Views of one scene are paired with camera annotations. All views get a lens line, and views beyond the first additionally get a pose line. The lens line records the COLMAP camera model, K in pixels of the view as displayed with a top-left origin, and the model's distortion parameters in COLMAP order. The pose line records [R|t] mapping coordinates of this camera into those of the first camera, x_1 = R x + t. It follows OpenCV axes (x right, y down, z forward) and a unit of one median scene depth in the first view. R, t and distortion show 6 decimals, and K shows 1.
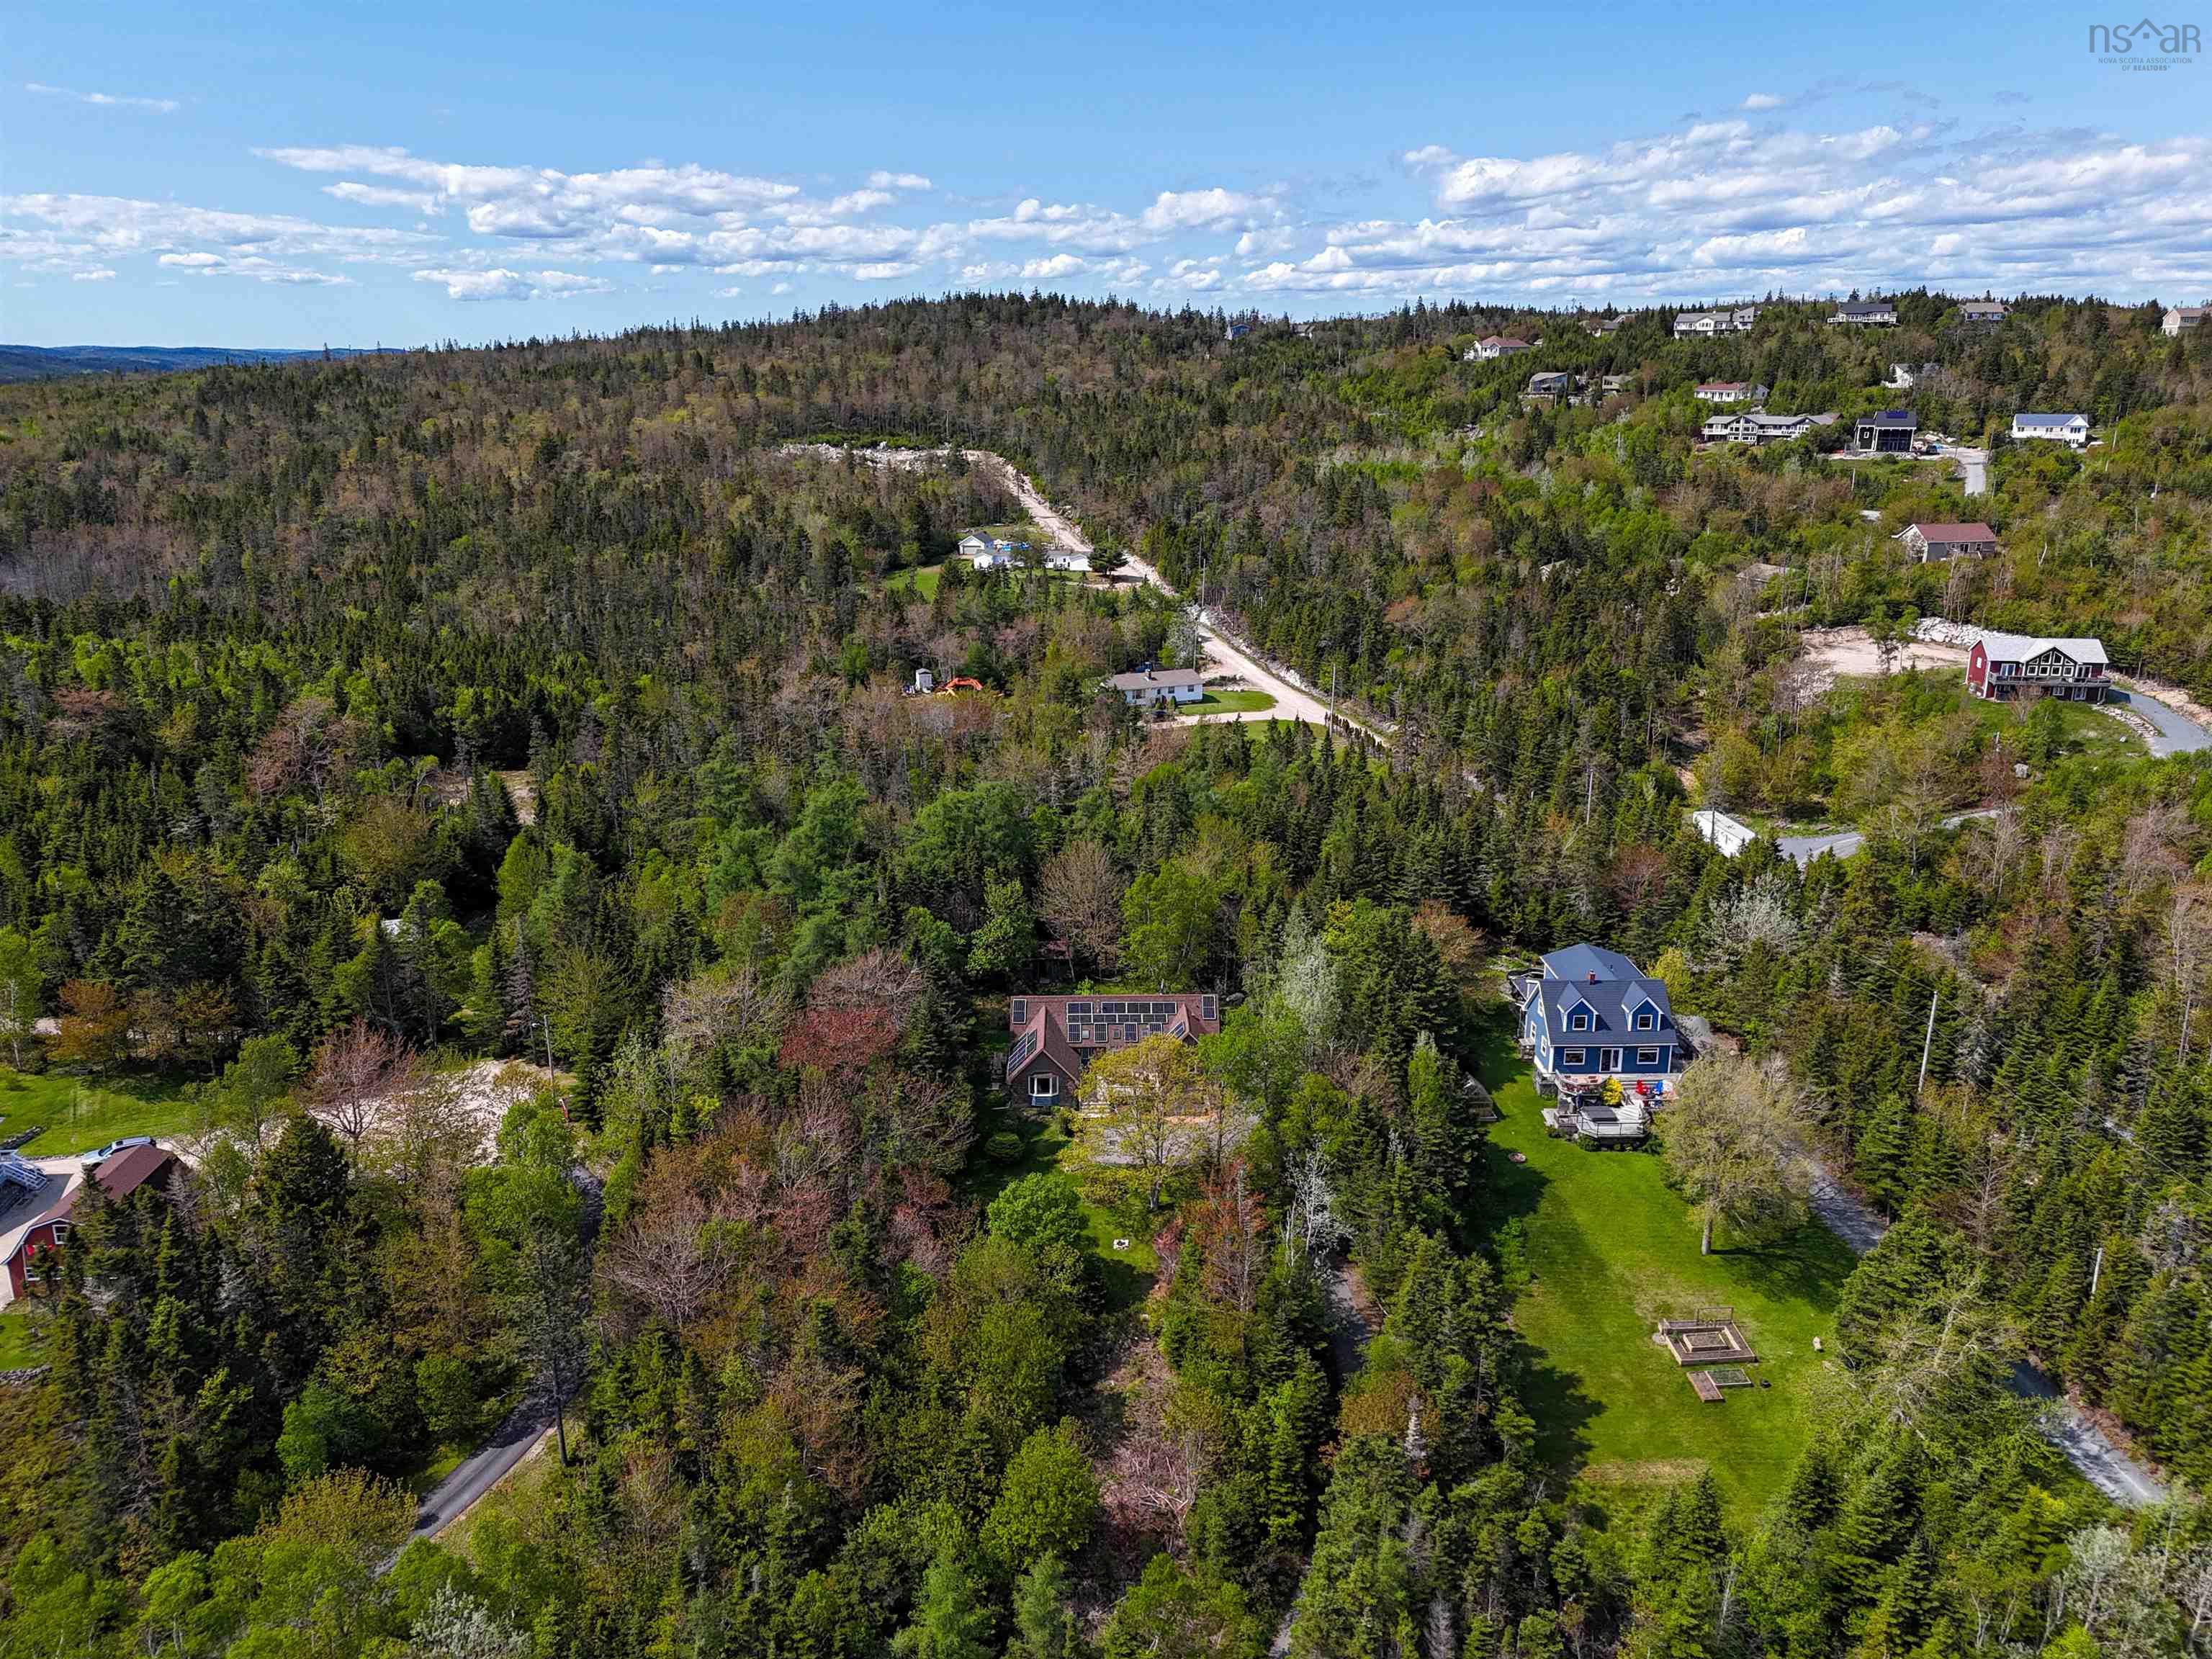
lens RADIAL K [[1607.2, 0, 1106.0], [0, 1607.2, 829.5], [0, 0, 1]] dist [0.063916, -0.067622]
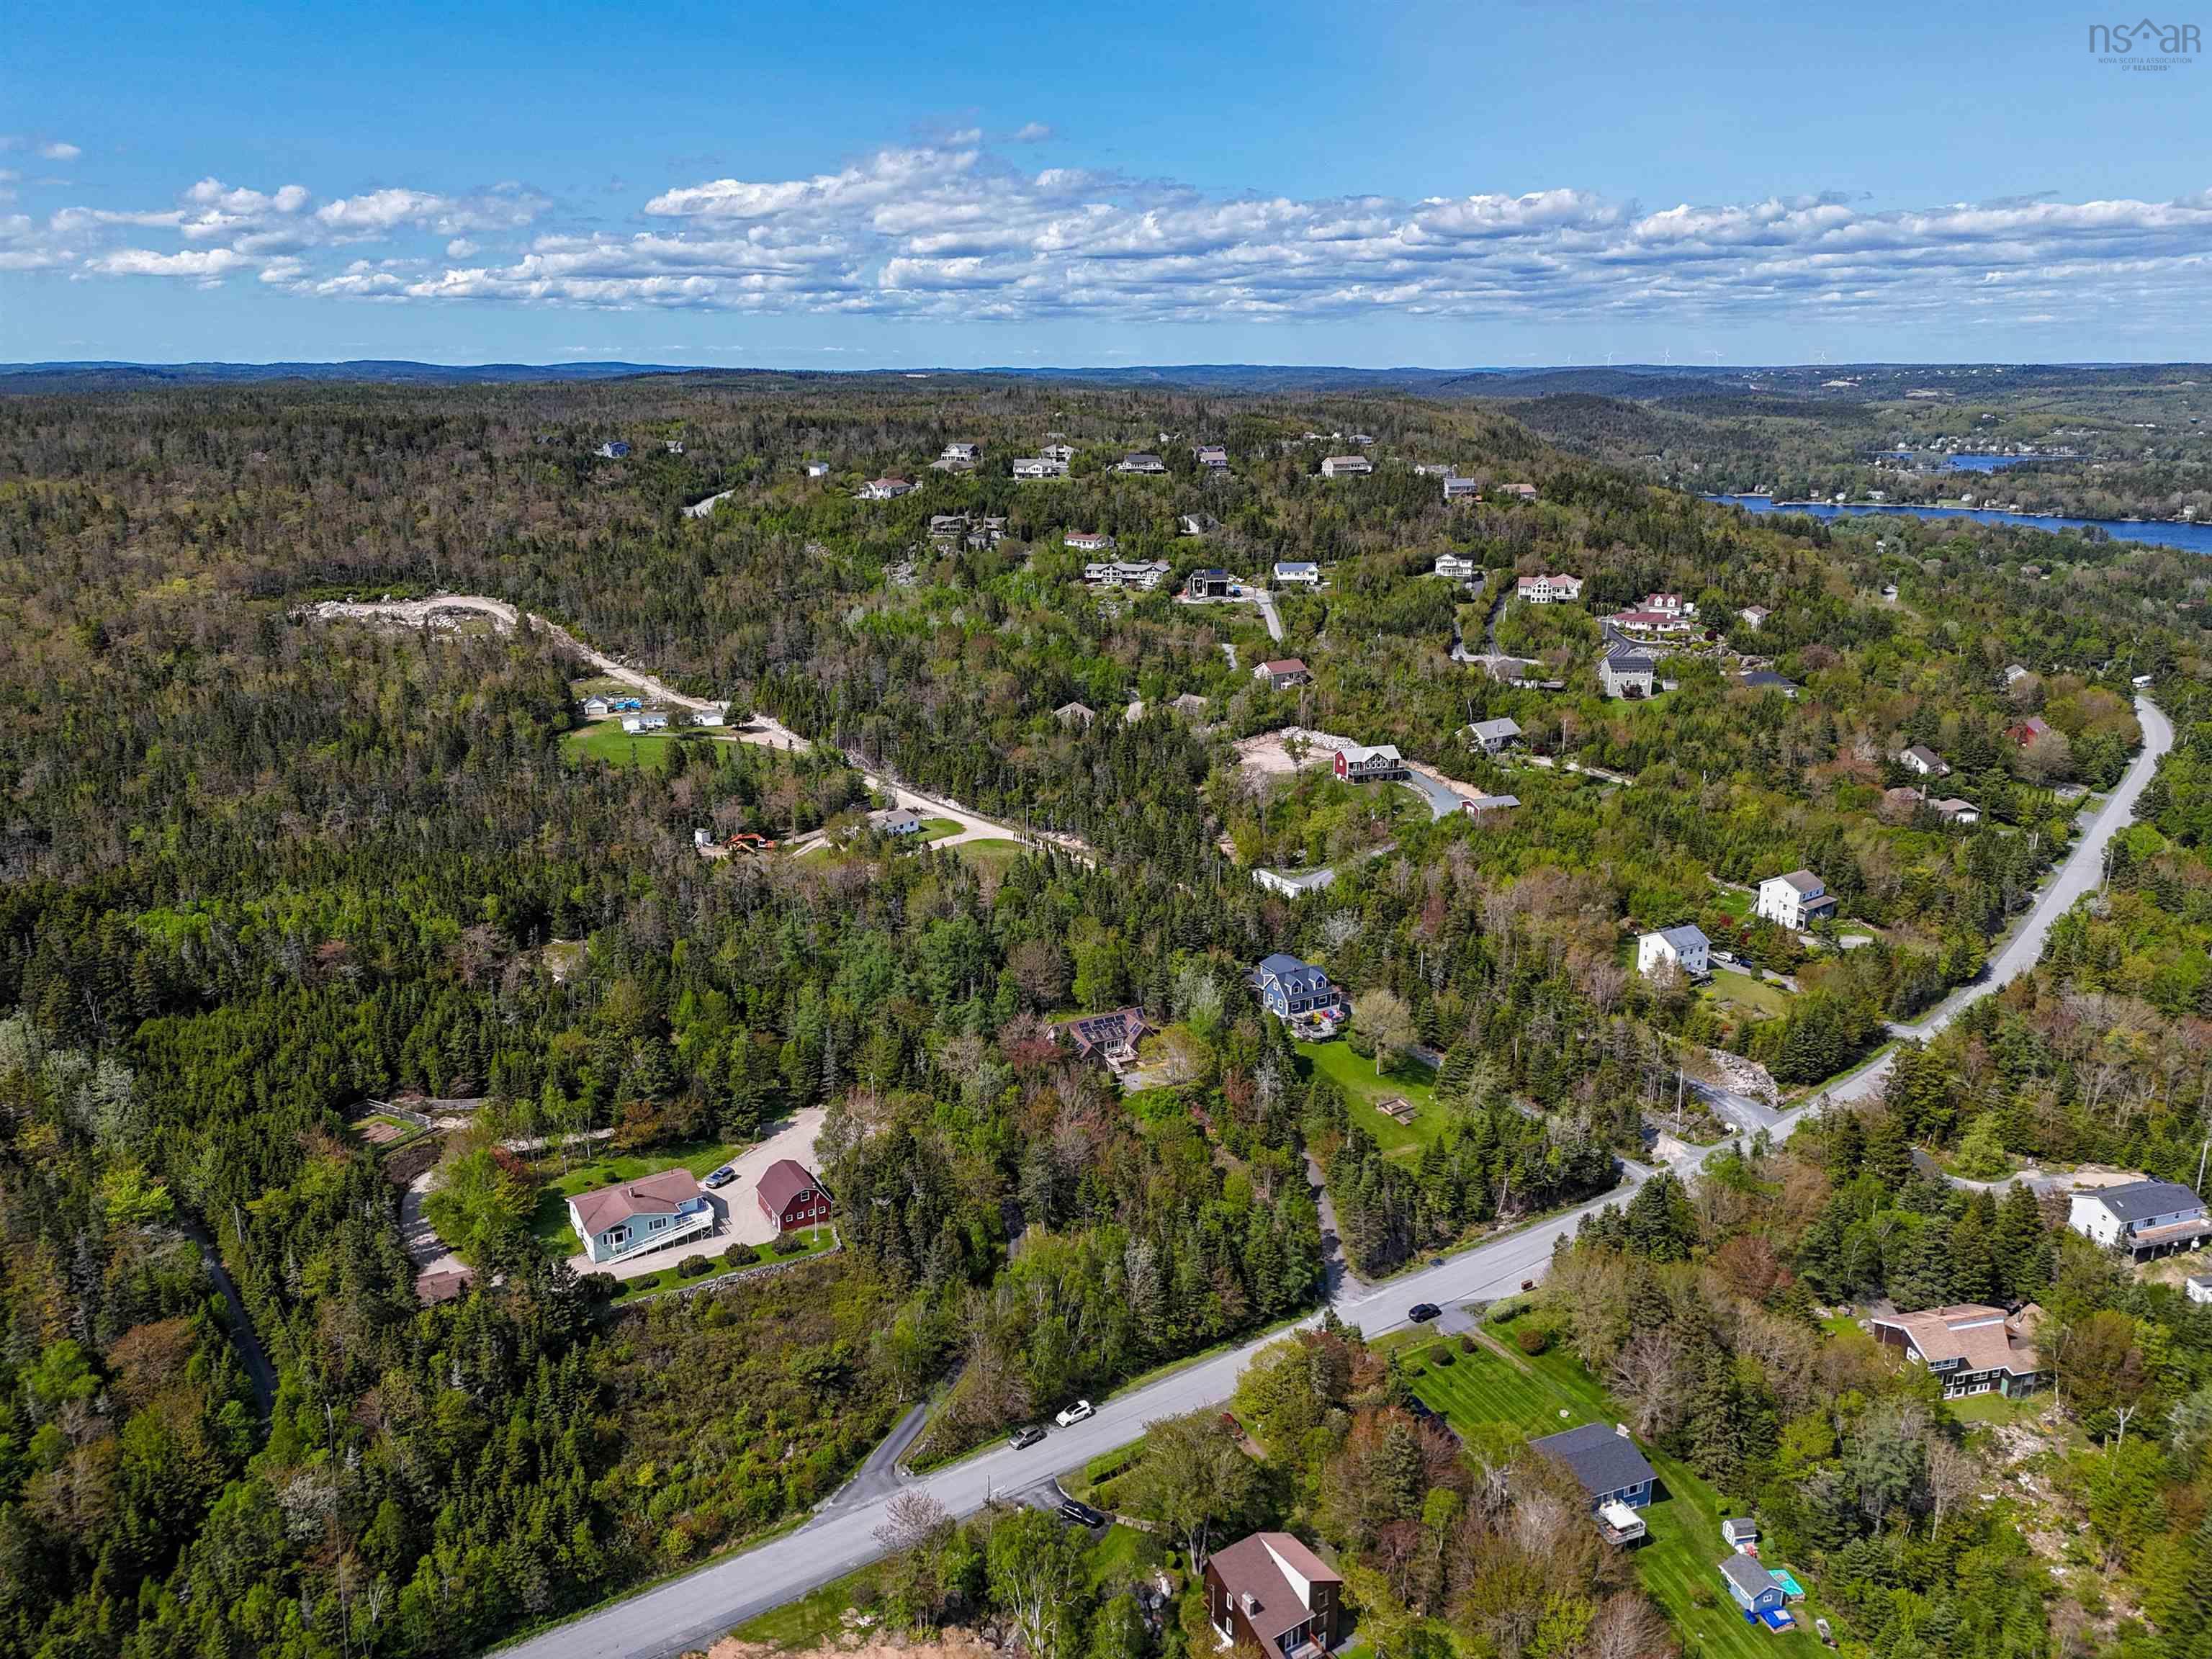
lens RADIAL K [[1621.5, 0, 1103.6], [0, 1621.5, 775.1], [0, 0, 1]] dist [0.099983, -0.130023]
pose [[0.888206, -0.109286, 0.446258, -0.433848], [0.126783, 0.991886, -0.009433, -0.089048], [-0.441606, 0.064957, 0.894855, -0.431161]]
